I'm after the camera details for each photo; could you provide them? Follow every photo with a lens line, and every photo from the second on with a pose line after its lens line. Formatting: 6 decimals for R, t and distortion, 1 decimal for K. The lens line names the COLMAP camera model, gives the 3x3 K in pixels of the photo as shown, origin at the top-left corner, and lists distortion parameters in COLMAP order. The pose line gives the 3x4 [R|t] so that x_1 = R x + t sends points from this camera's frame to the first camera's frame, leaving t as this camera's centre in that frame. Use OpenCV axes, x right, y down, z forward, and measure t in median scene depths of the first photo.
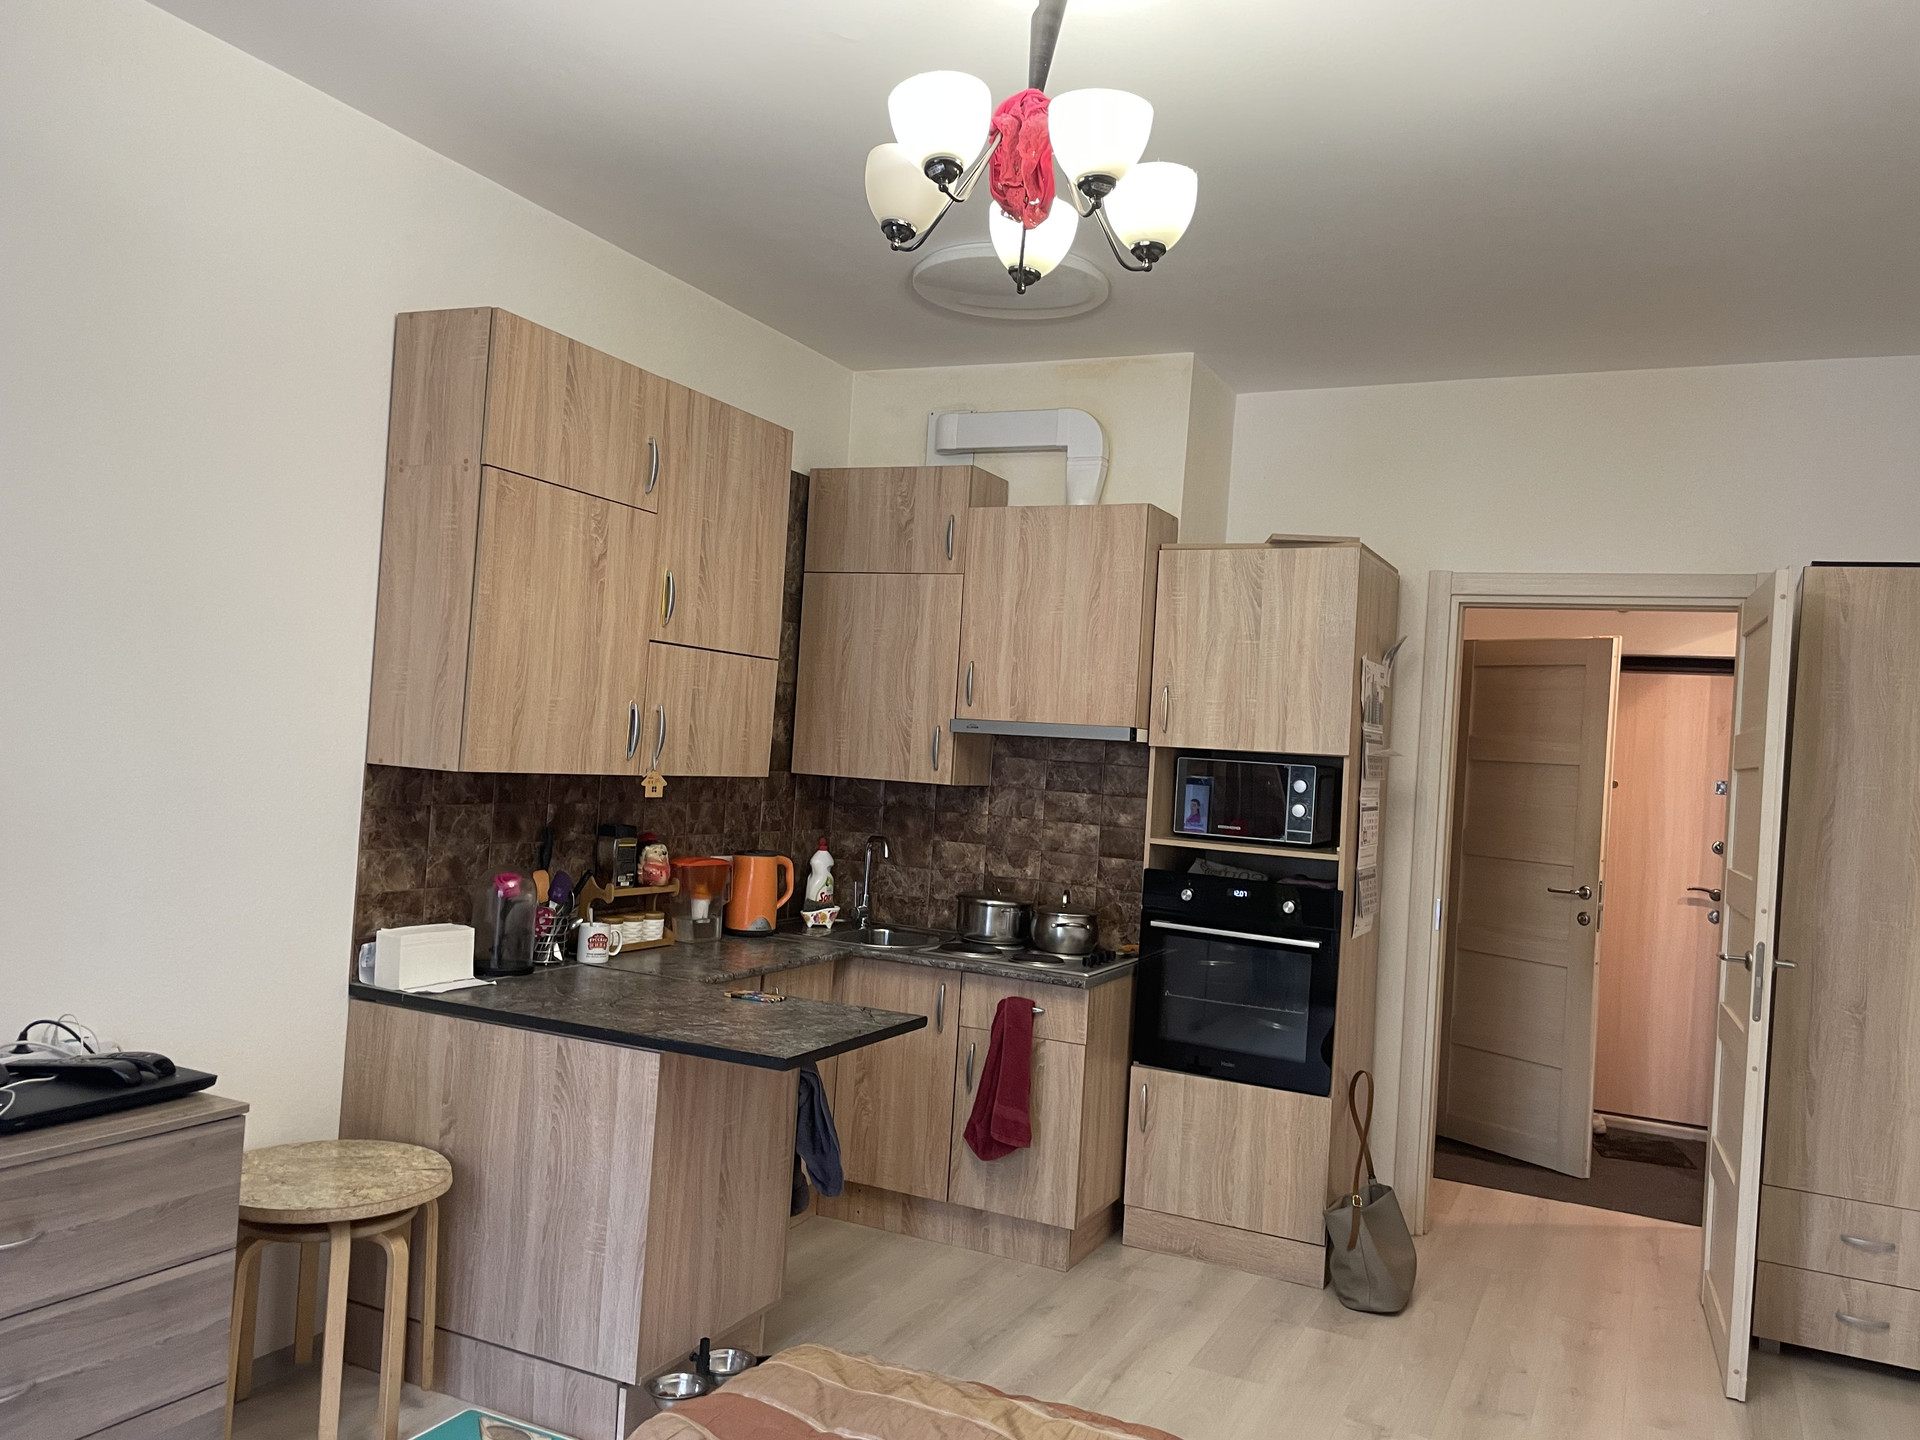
lens RADIAL K [[1465.5, 0, 962.5], [0, 1465.5, 718.5], [0, 0, 1]] dist [0.084687, -0.114346]
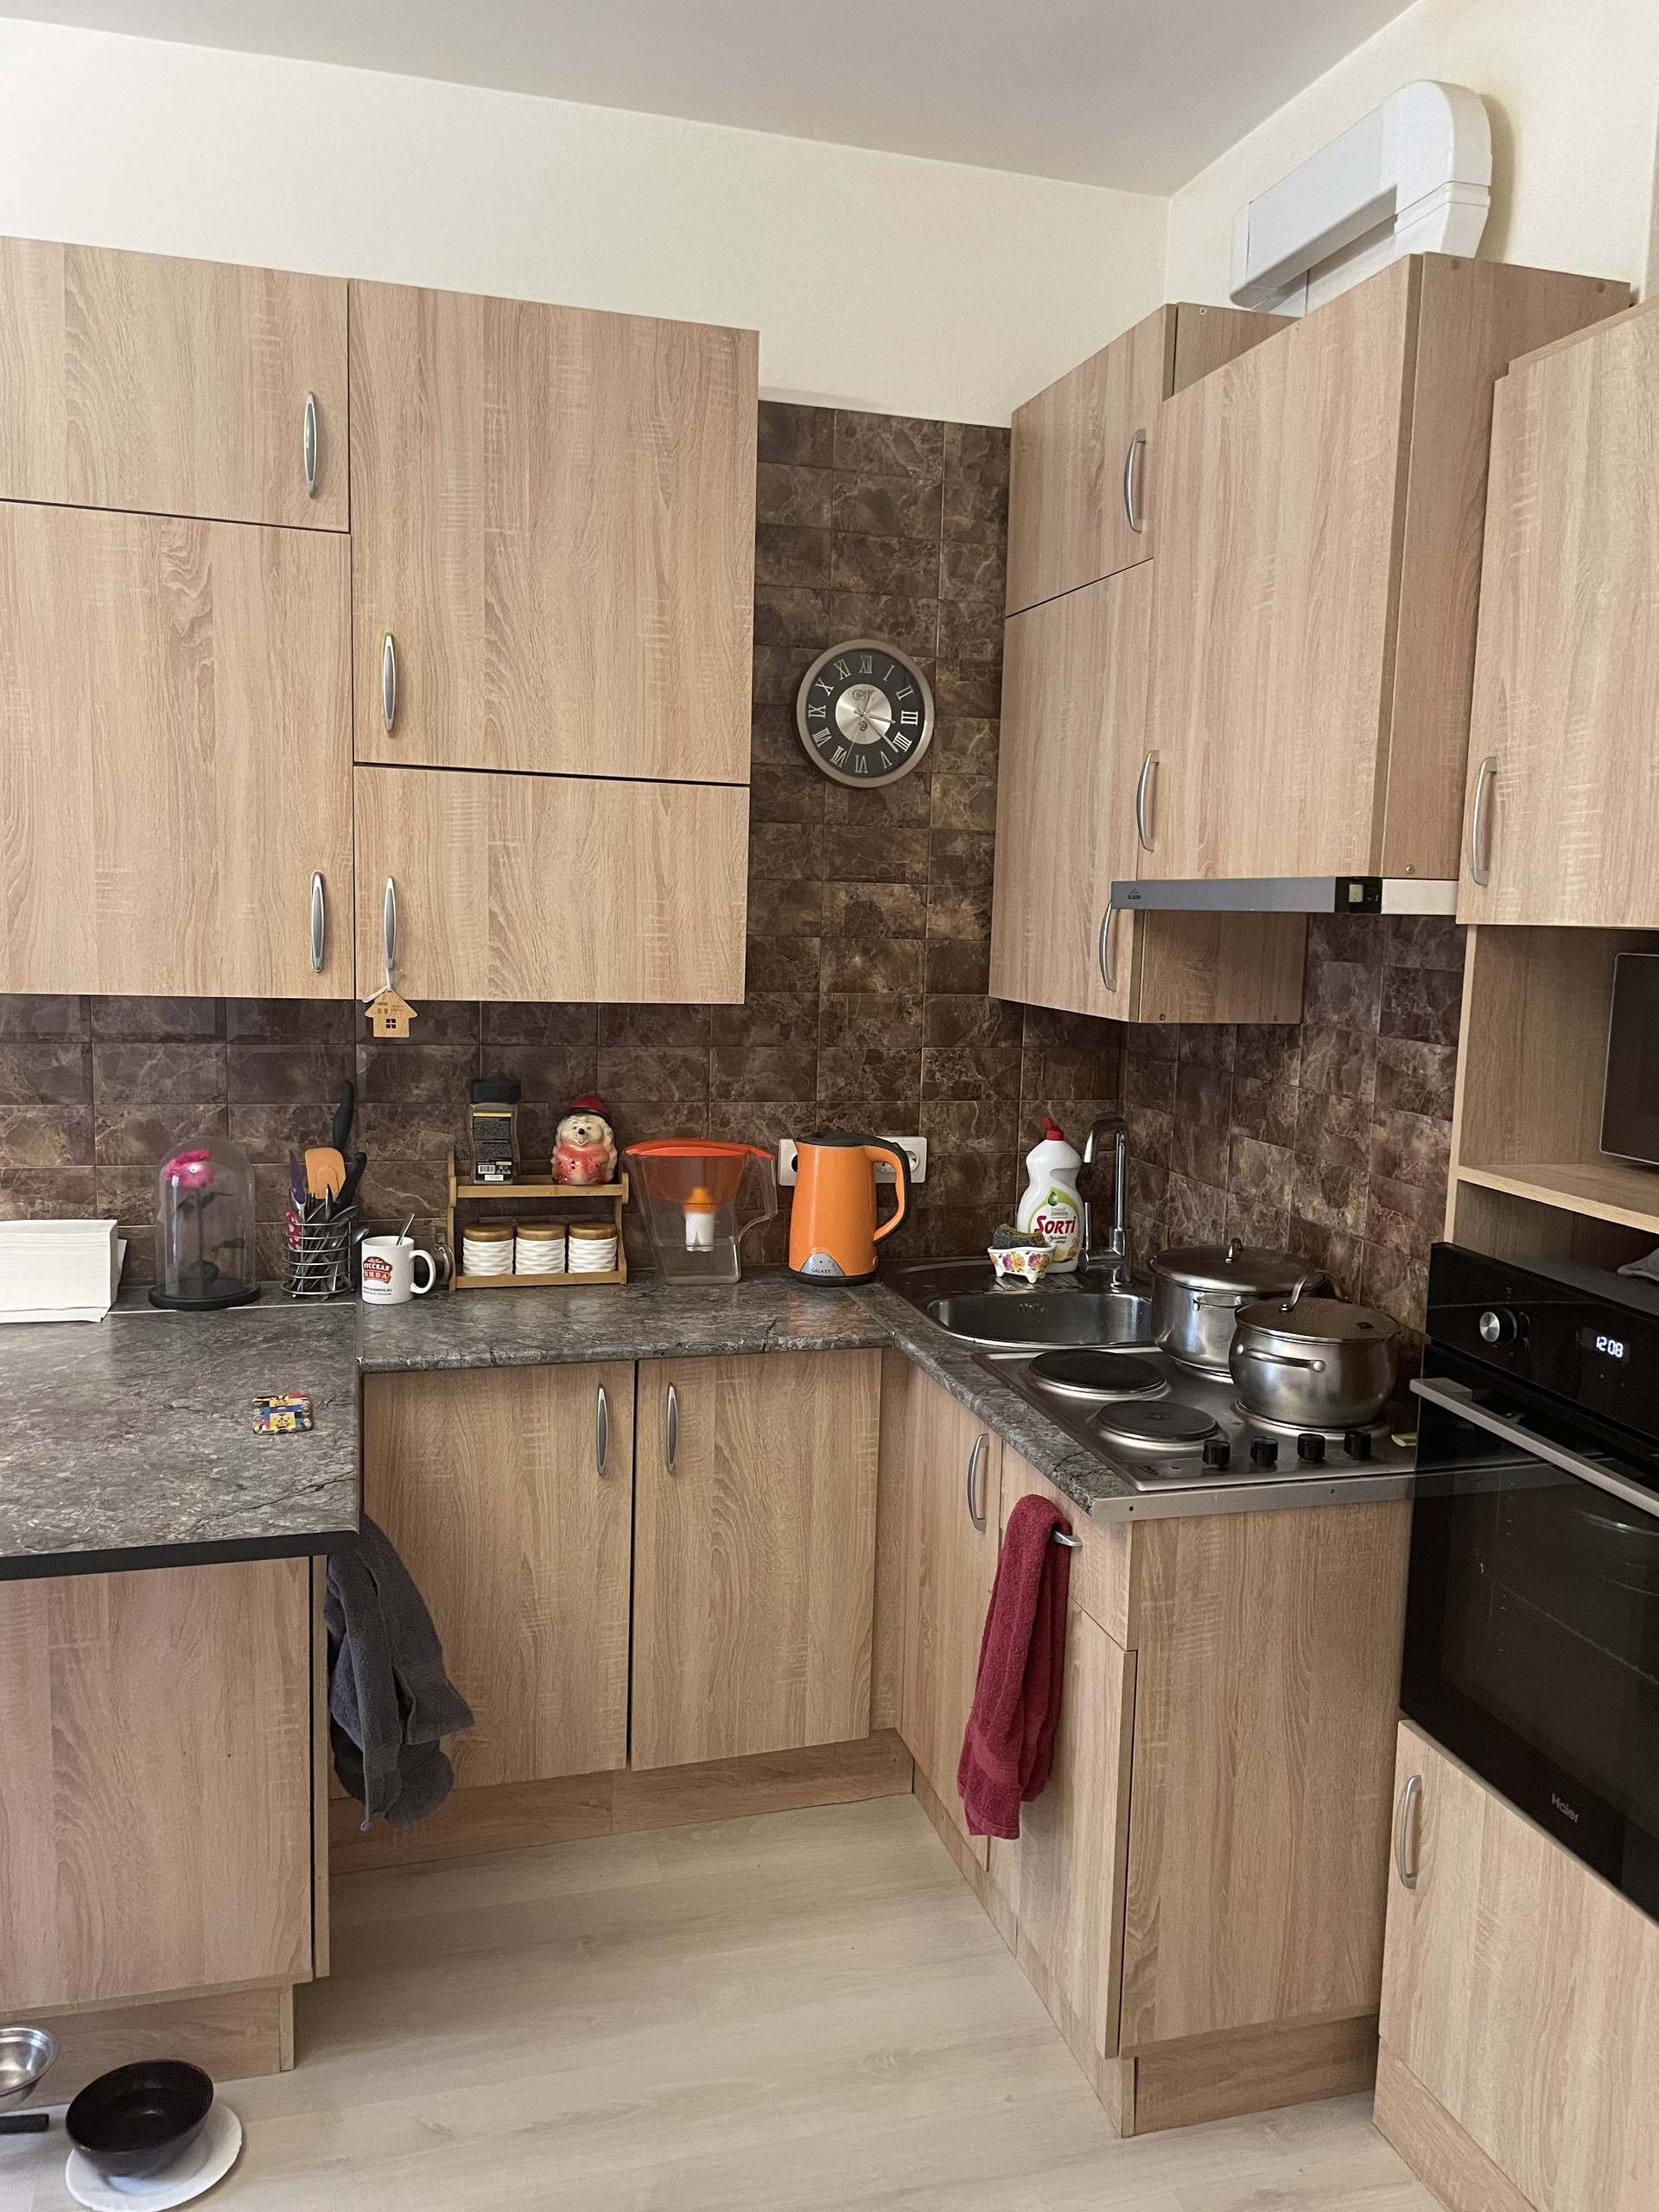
lens RADIAL K [[1688.4, 0, 842.8], [0, 1688.4, 1108.6], [0, 0, 1]] dist [0.084687, -0.114346]
pose [[0.666329, 0.048617, -0.744071, 0.358944], [0.027330, 0.995609, 0.089527, 0.022993], [0.745157, -0.079990, 0.662075, 0.598098]]
